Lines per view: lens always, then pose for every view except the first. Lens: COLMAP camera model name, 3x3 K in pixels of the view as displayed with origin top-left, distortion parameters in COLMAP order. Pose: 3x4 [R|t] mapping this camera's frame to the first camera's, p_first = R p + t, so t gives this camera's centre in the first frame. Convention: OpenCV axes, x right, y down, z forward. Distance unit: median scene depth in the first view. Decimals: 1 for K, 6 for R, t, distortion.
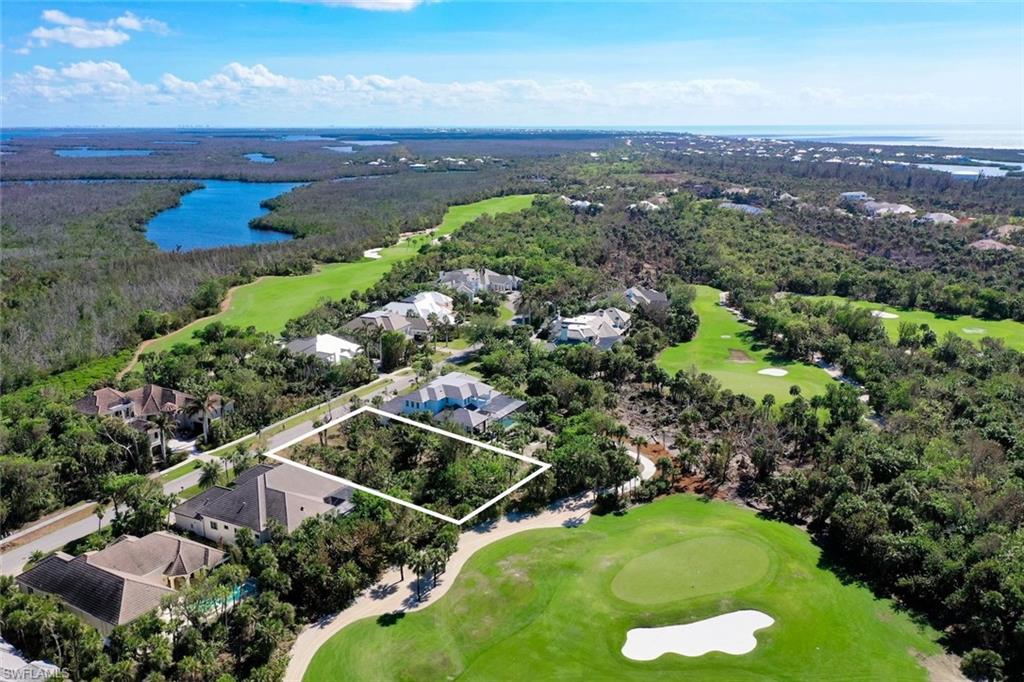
lens RADIAL K [[846.5, 0, 515.4], [0, 846.5, 350.6], [0, 0, 1]] dist [0.008852, 0.000709]
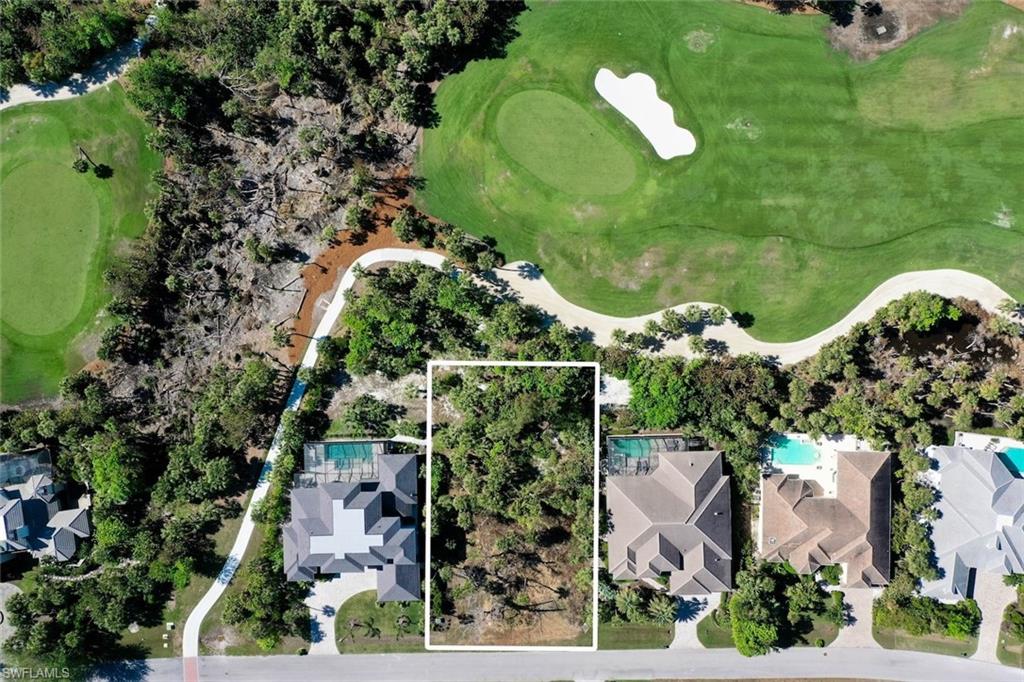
lens RADIAL K [[846.5, 0, 510.3], [0, 846.5, 341.5], [0, 0, 1]] dist [0.008852, 0.000709]
pose [[-0.497627, -0.867365, 0.006699, -0.004310], [0.260961, -0.142345, 0.954797, -0.987301], [-0.827204, 0.476881, 0.297183, 0.867122]]
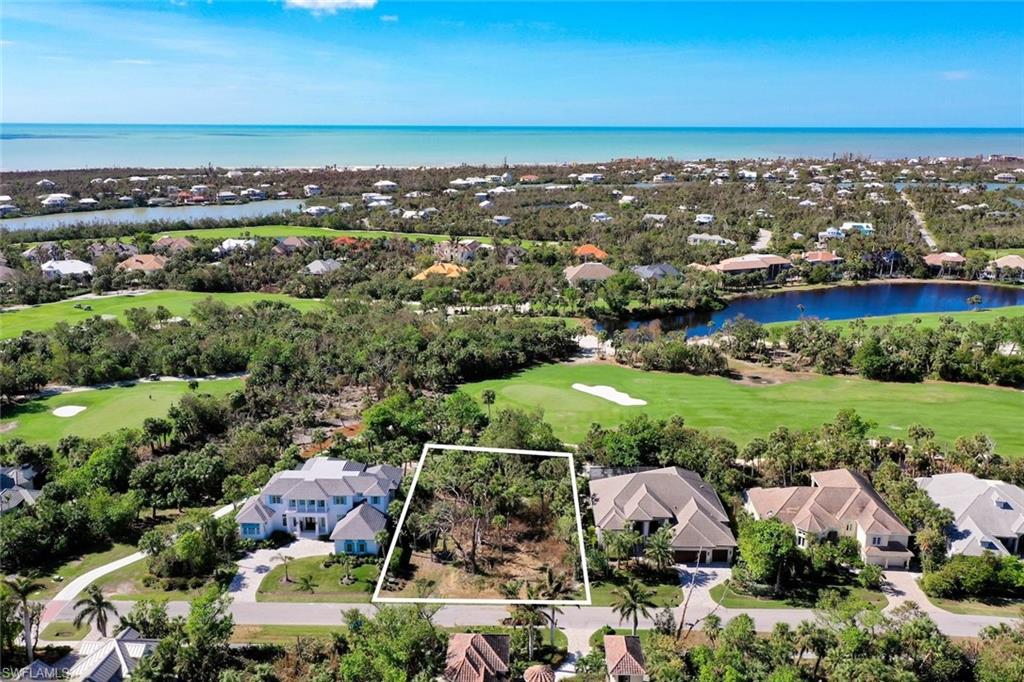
lens RADIAL K [[846.5, 0, 510.9], [0, 846.5, 334.0], [0, 0, 1]] dist [0.008852, 0.000709]
pose [[-0.452241, -0.228689, 0.862079, -1.183632], [0.226630, 0.905380, 0.359064, -0.479025], [-0.862622, 0.357756, -0.357622, 1.662386]]
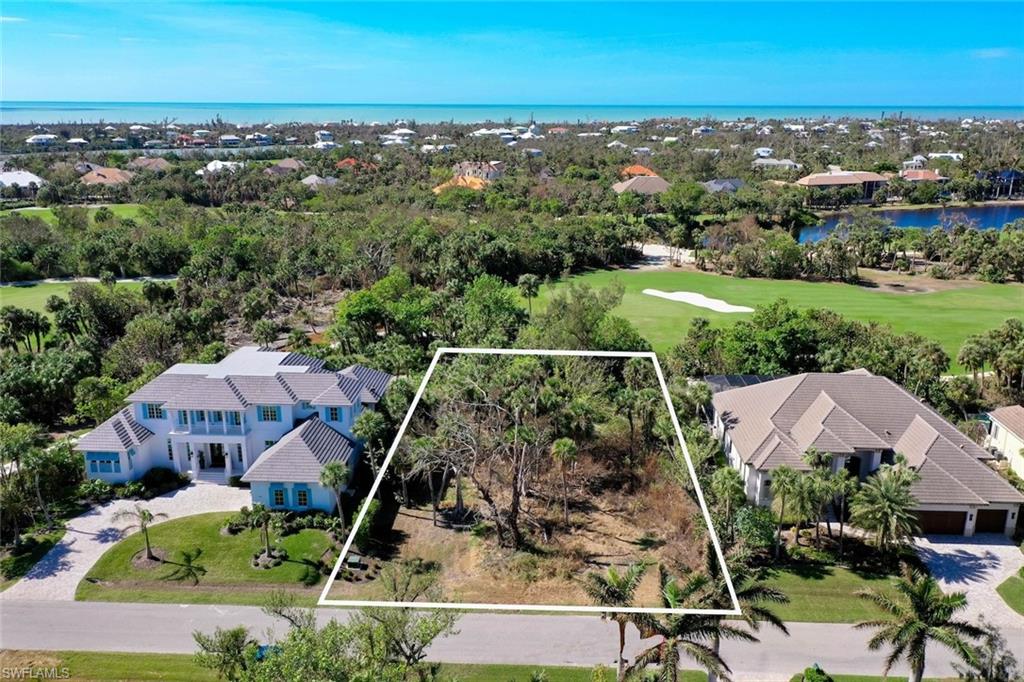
lens RADIAL K [[846.5, 0, 513.3], [0, 846.5, 335.5], [0, 0, 1]] dist [0.008852, 0.000709]
pose [[-0.430392, -0.253258, 0.866385, -0.762029], [0.228437, 0.898026, 0.375987, -0.171934], [-0.873258, 0.359737, -0.328649, 1.562943]]
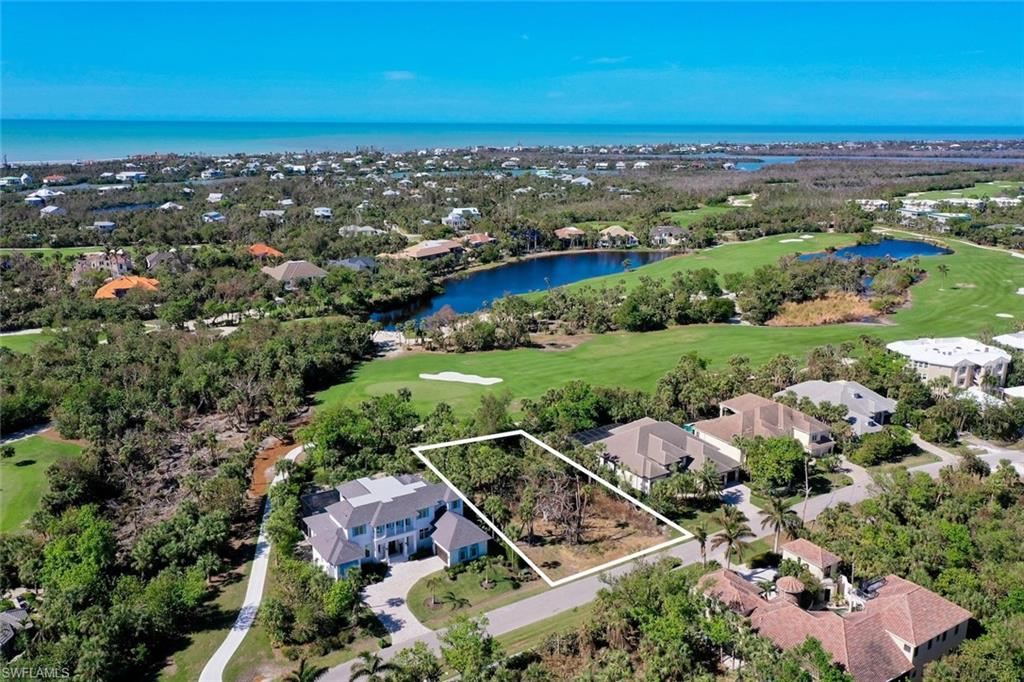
lens RADIAL K [[846.5, 0, 513.8], [0, 846.5, 348.5], [0, 0, 1]] dist [0.008852, 0.000709]
pose [[-0.873952, -0.144116, 0.464154, -0.728980], [0.110919, 0.870676, 0.479188, -0.603761], [-0.473186, 0.470270, -0.744943, 2.172004]]
